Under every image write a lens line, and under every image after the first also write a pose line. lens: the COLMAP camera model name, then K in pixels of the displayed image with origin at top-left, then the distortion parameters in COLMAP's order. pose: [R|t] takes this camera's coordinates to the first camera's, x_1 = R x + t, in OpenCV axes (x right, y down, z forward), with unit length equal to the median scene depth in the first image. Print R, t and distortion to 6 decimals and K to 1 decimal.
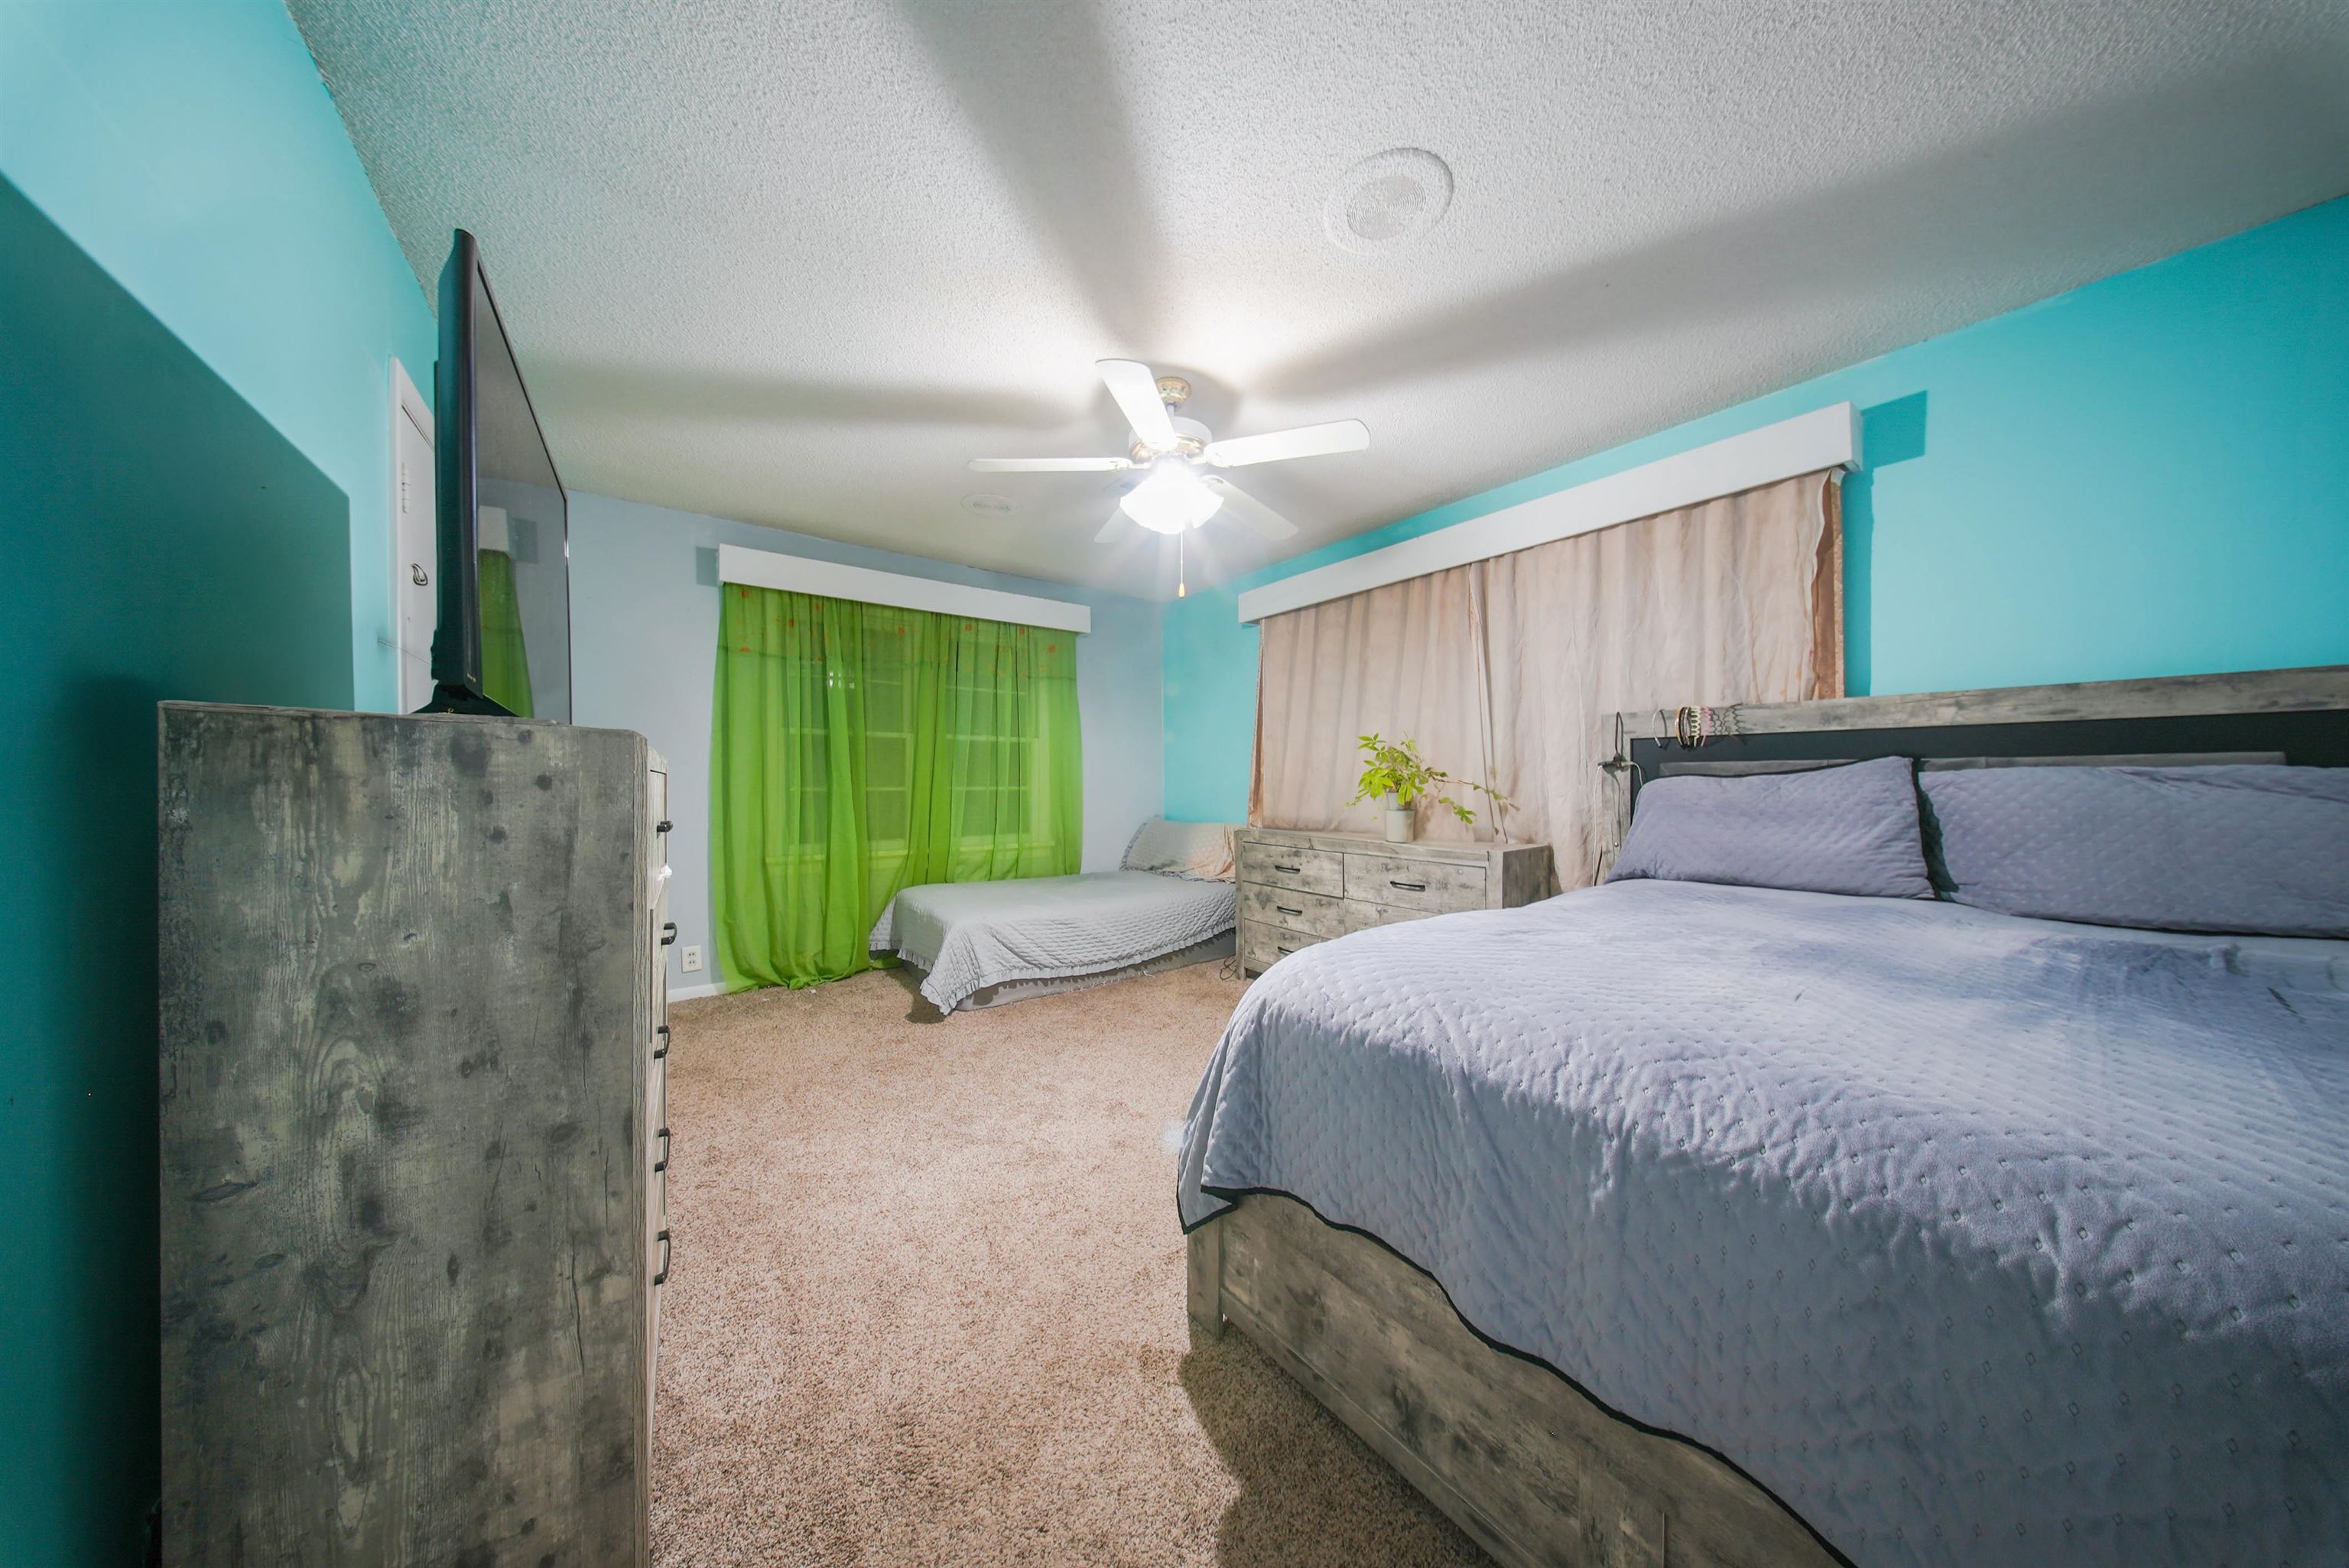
lens RADIAL K [[690.0, 0, 1170.1], [0, 690.0, 782.0], [0, 0, 1]] dist [-0.004123, -0.000438]
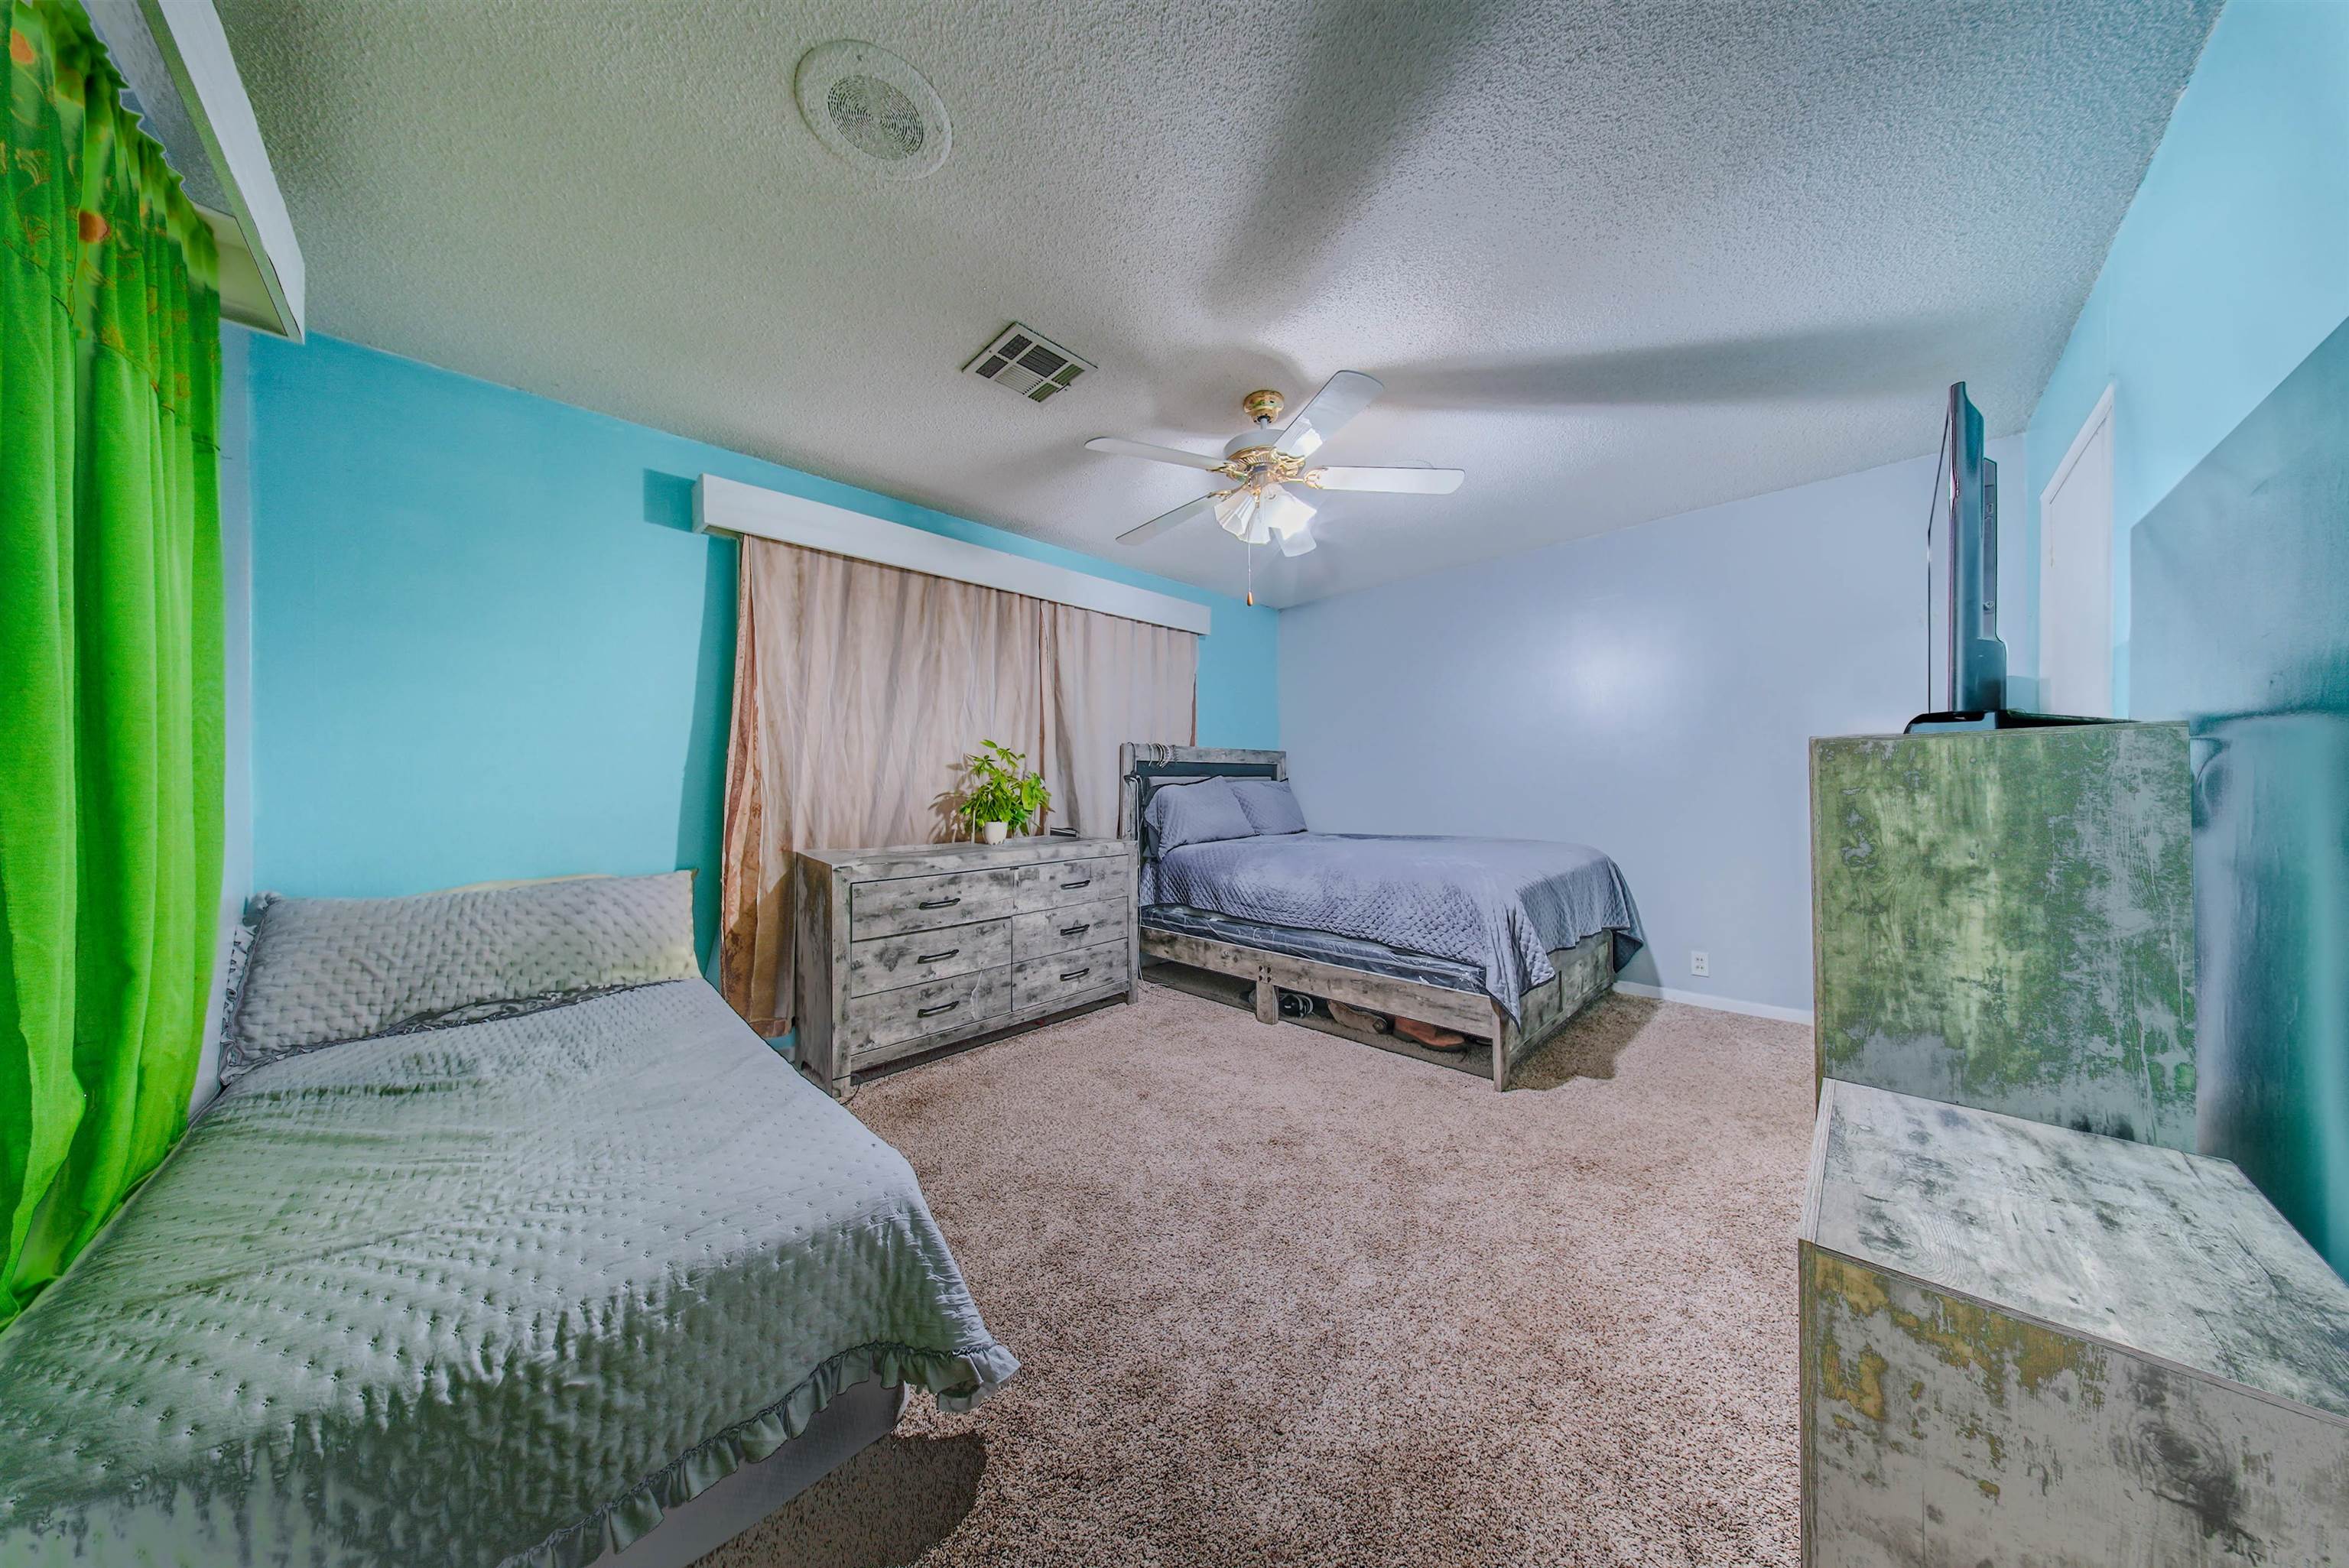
lens RADIAL K [[690.0, 0, 1165.7], [0, 690.0, 794.3], [0, 0, 1]] dist [-0.004123, -0.000438]
pose [[-0.143425, -0.012536, 0.989582, -1.052543], [0.011478, 0.999831, 0.014330, -0.010291], [-0.989595, 0.013414, -0.143257, 1.400204]]
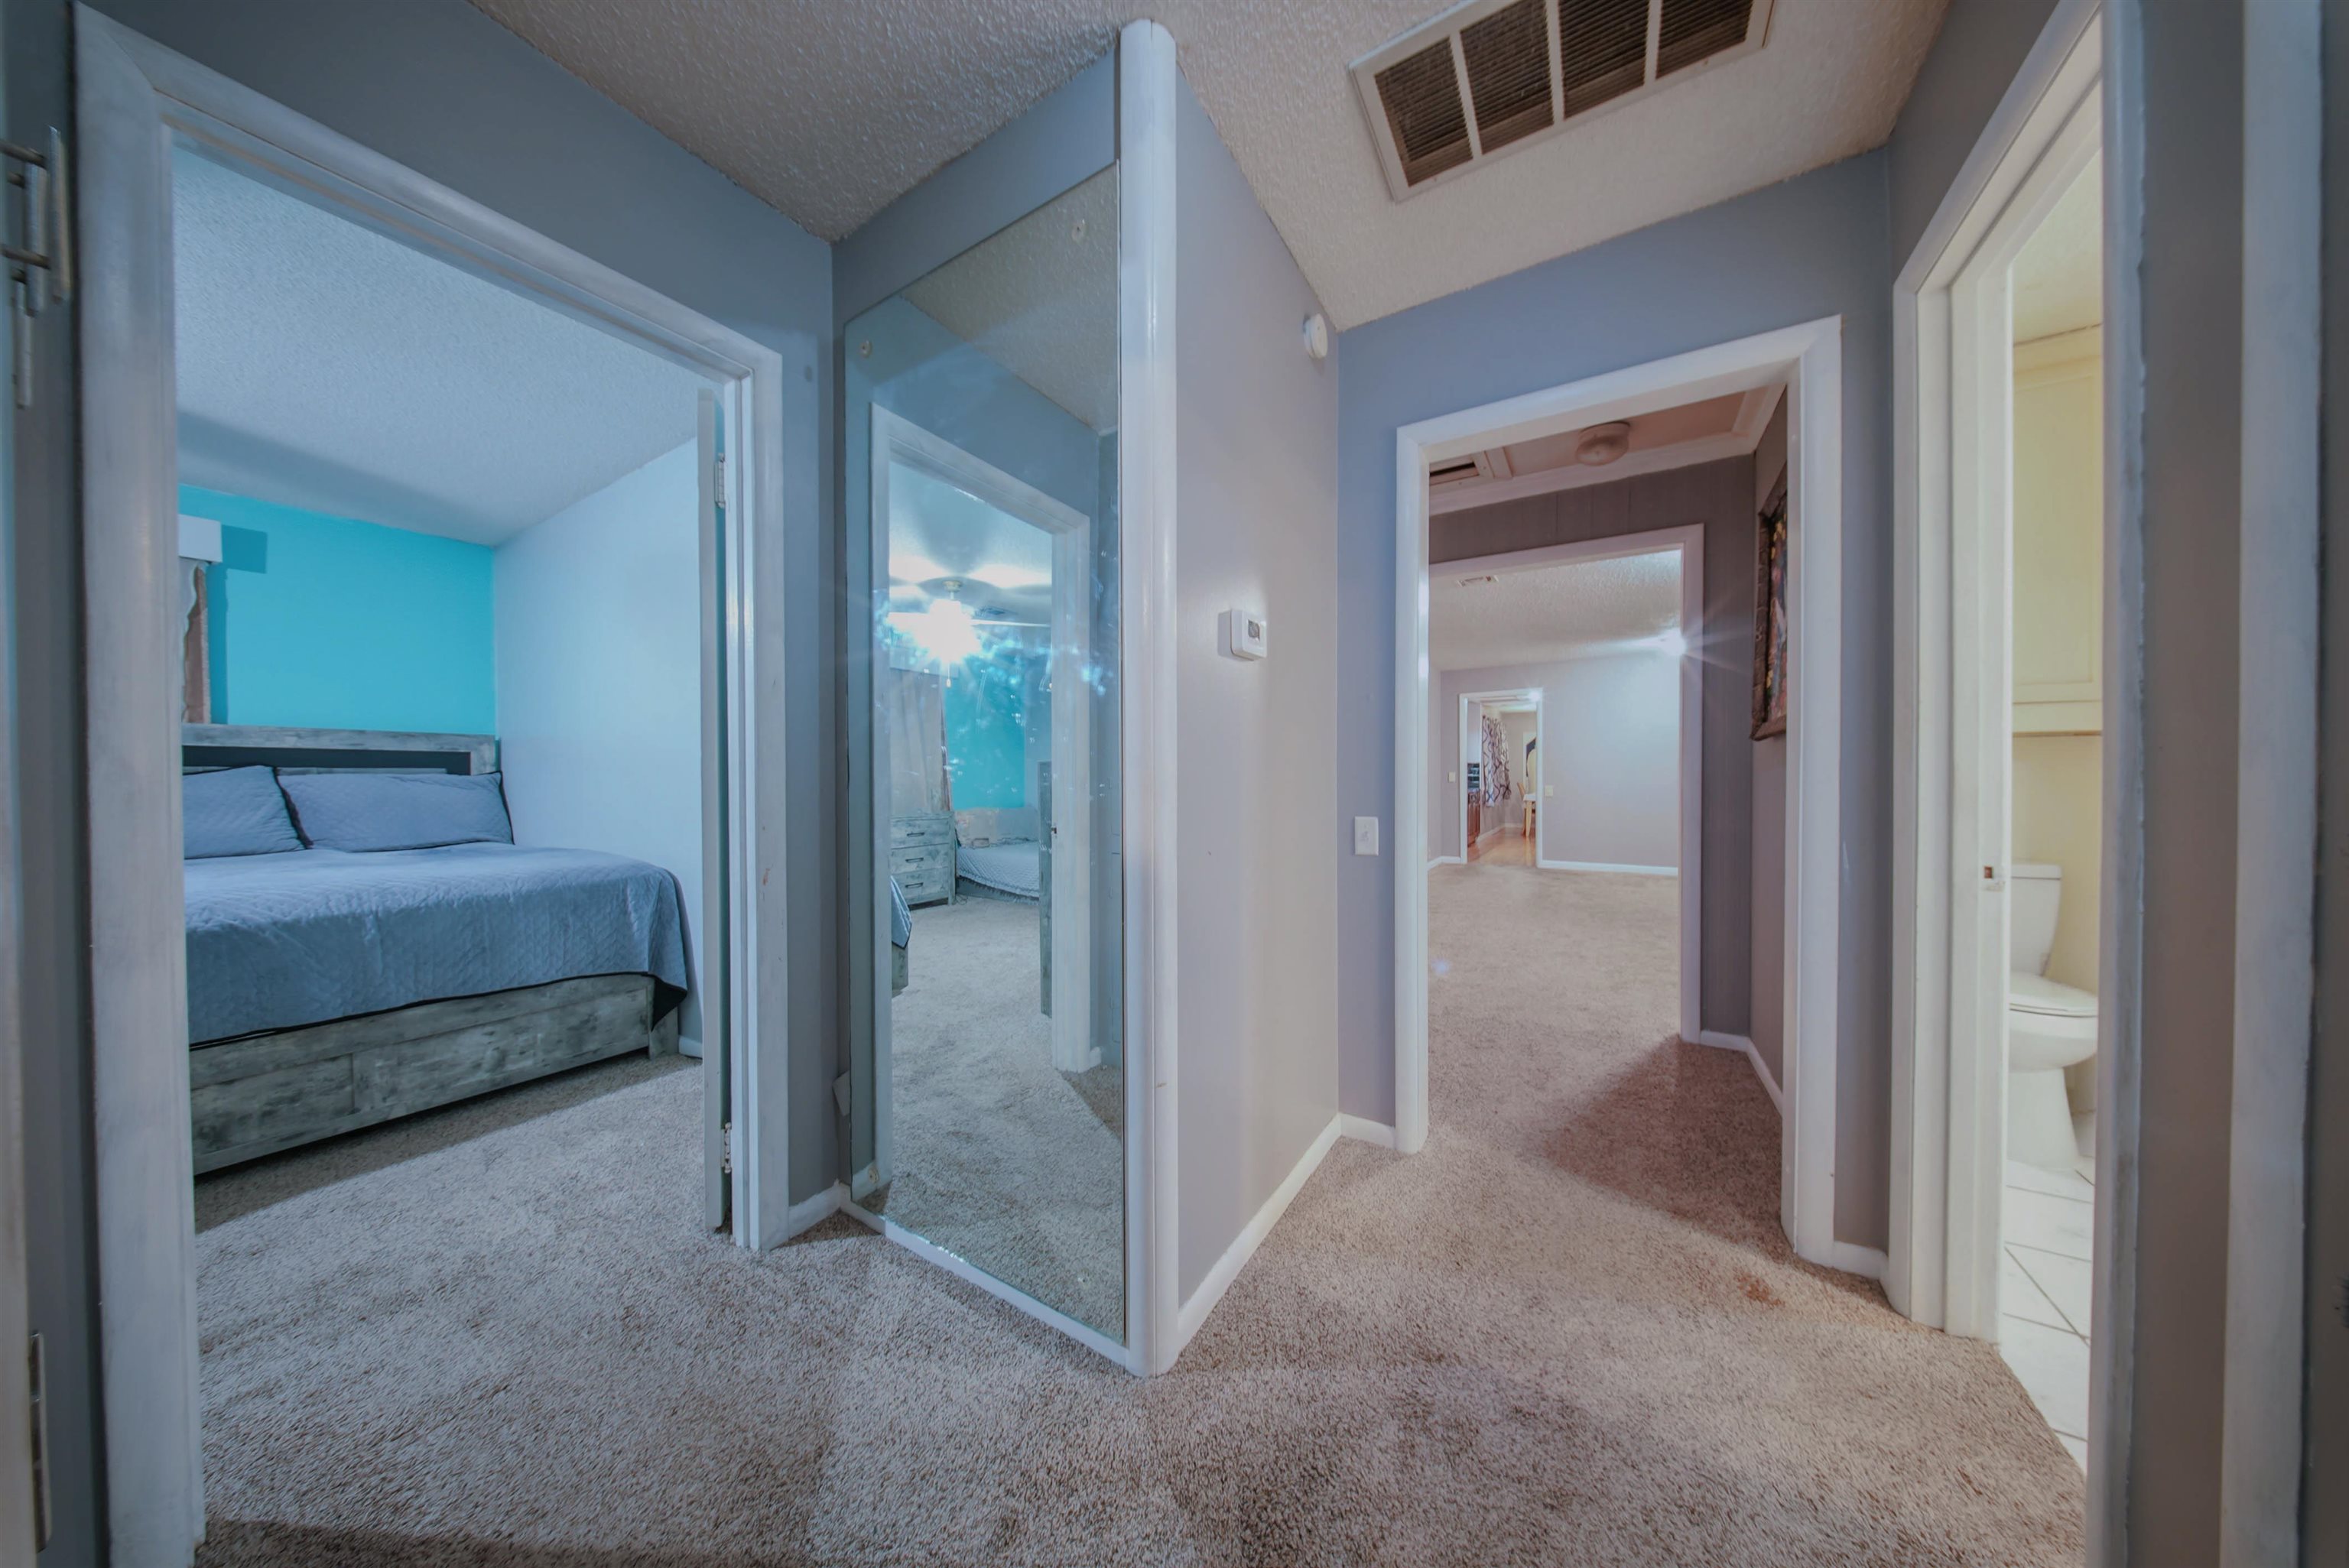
lens RADIAL K [[690.0, 0, 1171.1], [0, 690.0, 788.9], [0, 0, 1]] dist [-0.004123, -0.000438]
pose [[-0.370592, -0.009410, 0.928748, -1.071265], [0.009289, 0.999861, 0.013837, 0.011481], [-0.928749, 0.013755, -0.370453, -0.319332]]
